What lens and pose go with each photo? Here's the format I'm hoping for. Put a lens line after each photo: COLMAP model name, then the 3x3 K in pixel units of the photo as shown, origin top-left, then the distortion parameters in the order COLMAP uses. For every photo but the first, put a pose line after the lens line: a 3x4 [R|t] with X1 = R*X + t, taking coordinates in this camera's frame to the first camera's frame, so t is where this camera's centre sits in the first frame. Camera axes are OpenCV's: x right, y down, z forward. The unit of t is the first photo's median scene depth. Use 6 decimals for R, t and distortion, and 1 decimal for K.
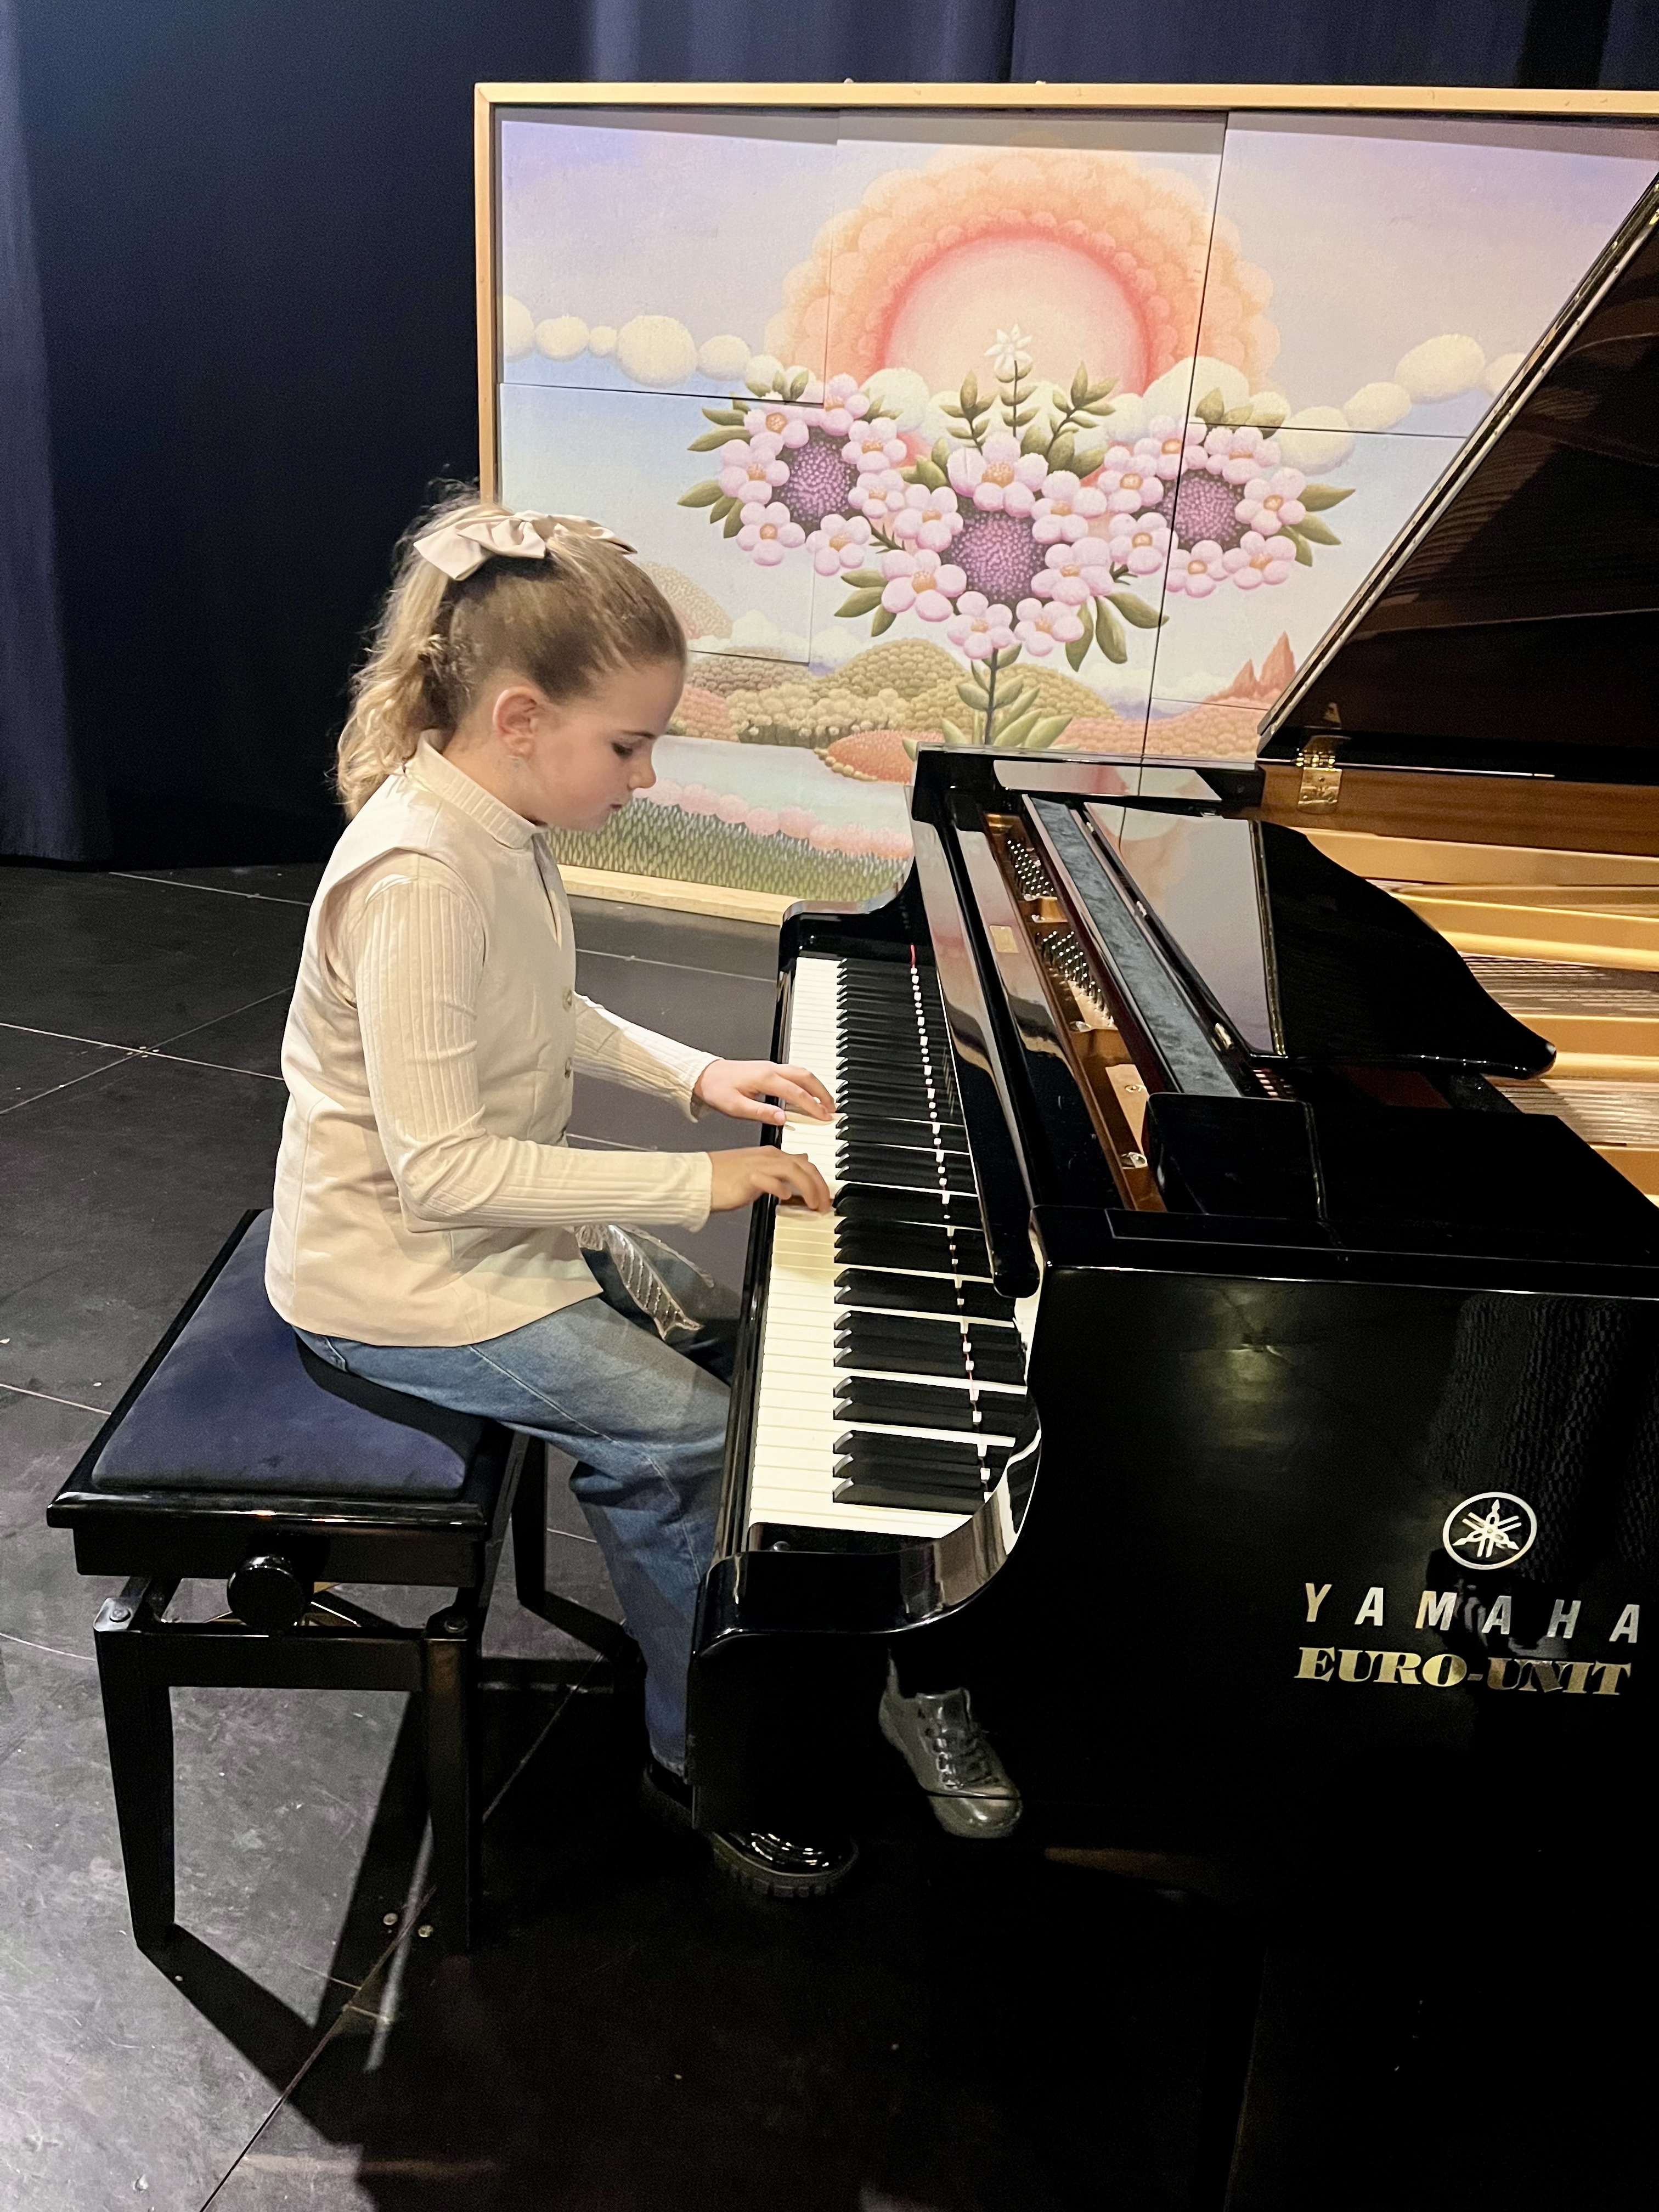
lens RADIAL K [[1691.3, 0, 827.0], [0, 1691.3, 1104.5], [0, 0, 1]] dist [0.033149, -0.040752]
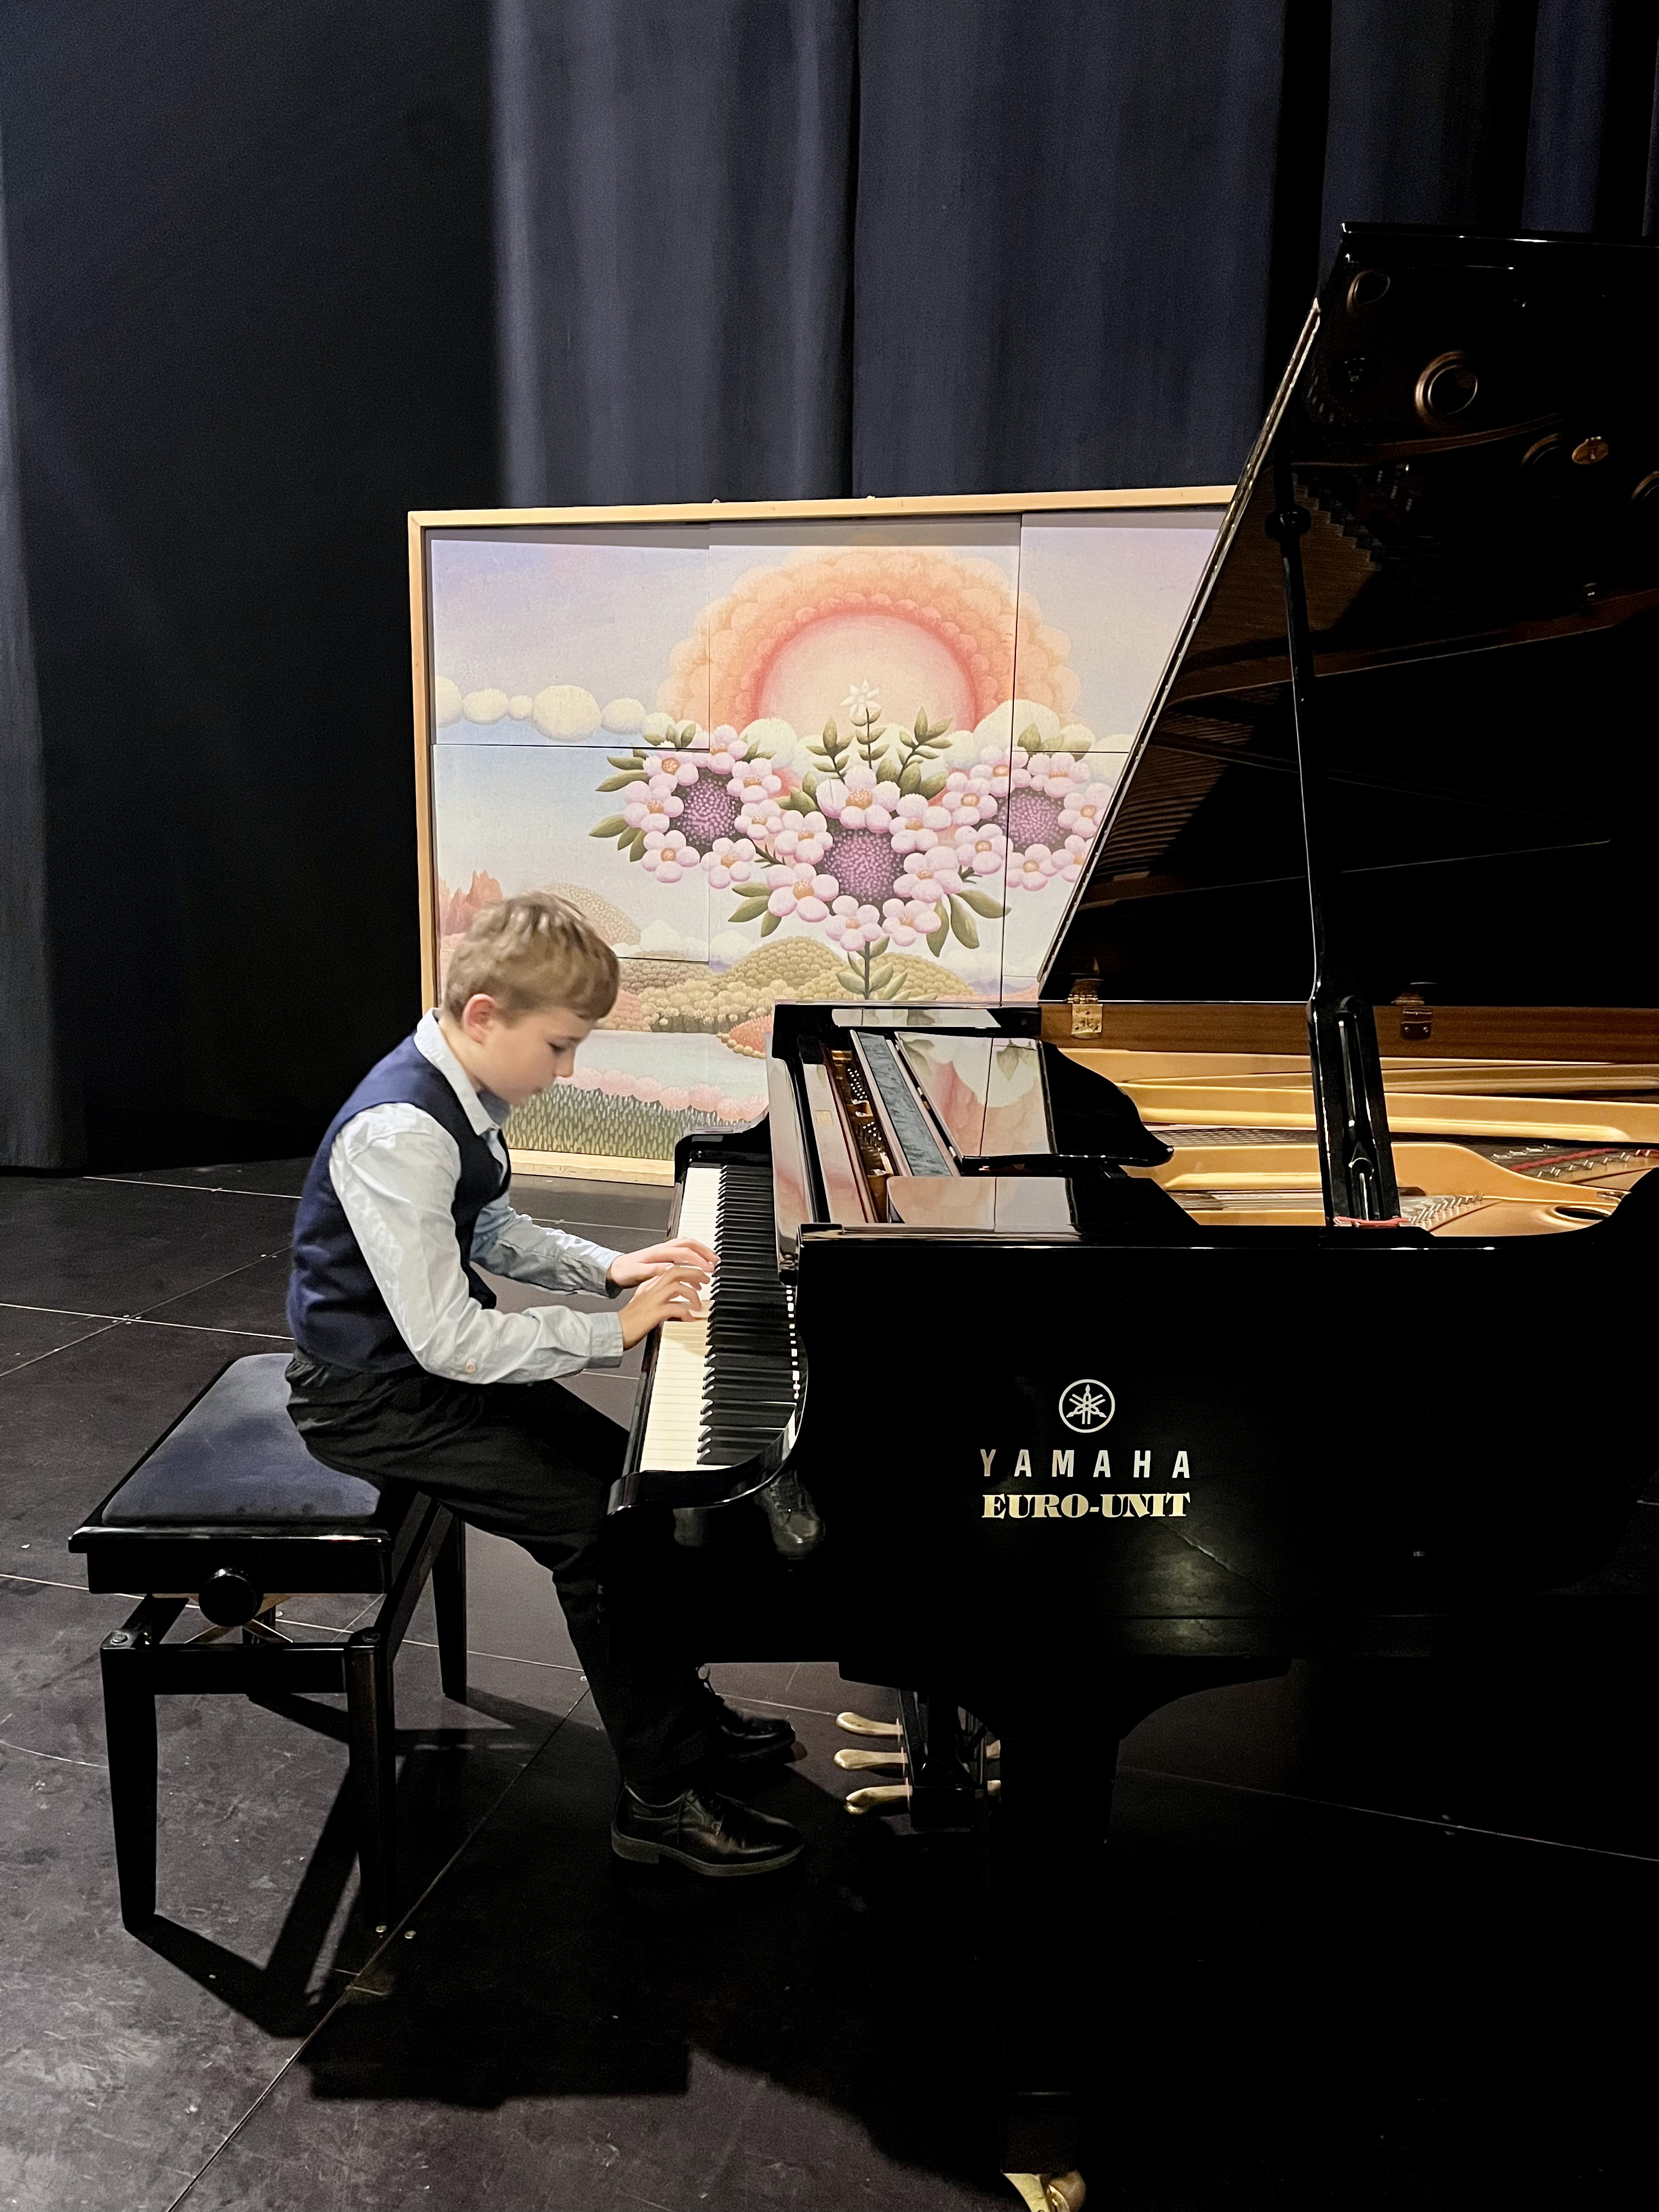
lens RADIAL K [[1691.3, 0, 827.3], [0, 1691.3, 1108.3], [0, 0, 1]] dist [0.033149, -0.040752]
pose [[0.997713, -0.052697, 0.042332, 0.018021], [0.059339, 0.982750, -0.175160, 0.049000], [-0.032371, 0.177271, 0.983630, -0.129851]]
